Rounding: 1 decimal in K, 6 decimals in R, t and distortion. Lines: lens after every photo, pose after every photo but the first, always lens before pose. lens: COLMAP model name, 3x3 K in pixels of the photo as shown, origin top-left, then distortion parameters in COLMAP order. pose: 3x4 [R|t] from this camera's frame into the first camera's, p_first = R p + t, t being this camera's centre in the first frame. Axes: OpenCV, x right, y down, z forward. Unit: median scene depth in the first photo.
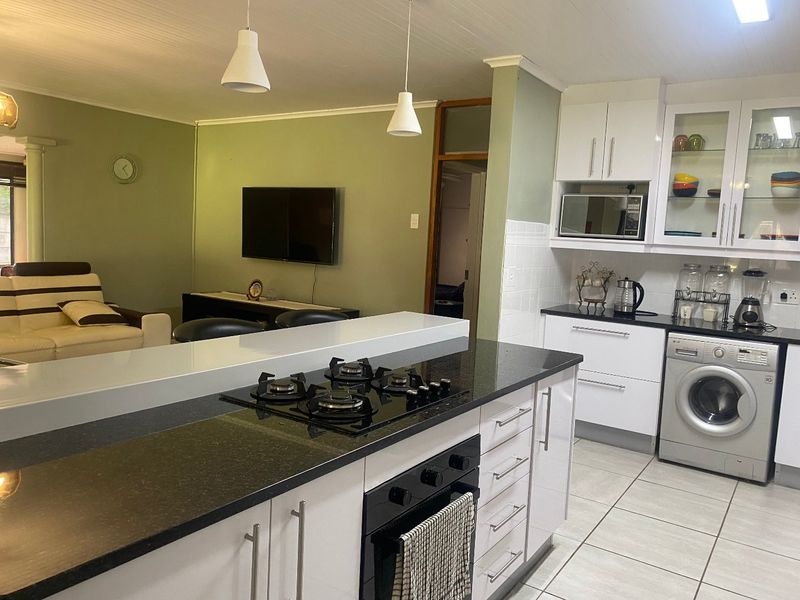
lens RADIAL K [[618.3, 0, 401.9], [0, 618.3, 291.2], [0, 0, 1]] dist [0.022898, -0.000038]
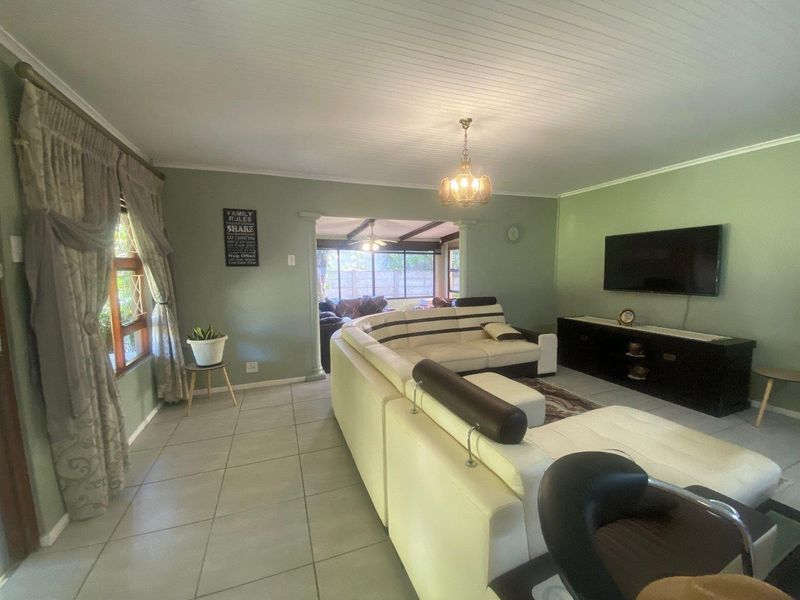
lens RADIAL K [[332.1, 0, 395.3], [0, 332.1, 301.5], [0, 0, 1]] dist [-0.002757, -0.000829]
pose [[0.814521, -0.005389, -0.580108, -0.287462], [-0.001761, 0.999929, -0.011762, -0.030565], [0.580131, 0.010602, 0.814454, 0.243070]]
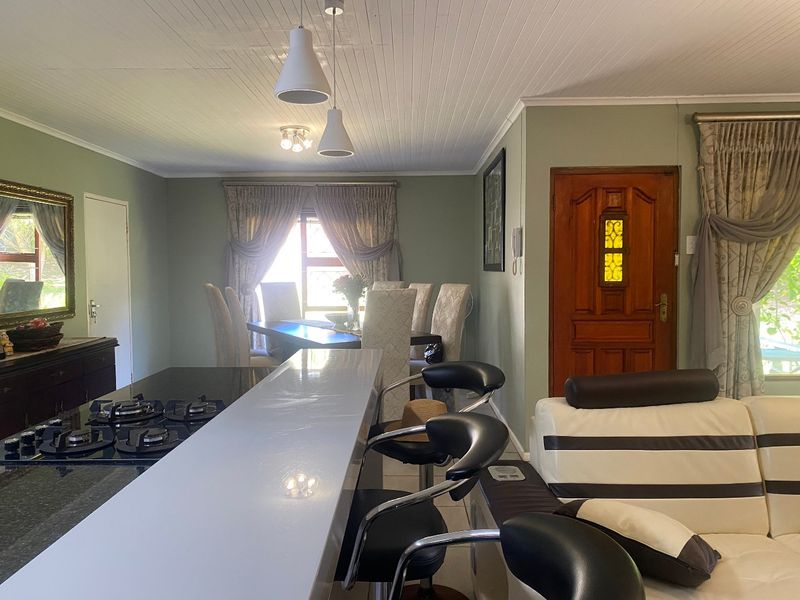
lens RADIAL K [[618.3, 0, 401.9], [0, 618.3, 291.2], [0, 0, 1]] dist [0.022898, -0.000038]
pose [[-0.827757, -0.026980, -0.560438, 0.060579], [-0.093208, 0.991577, 0.089930, -0.063444], [0.553291, 0.126677, -0.823300, 0.825165]]
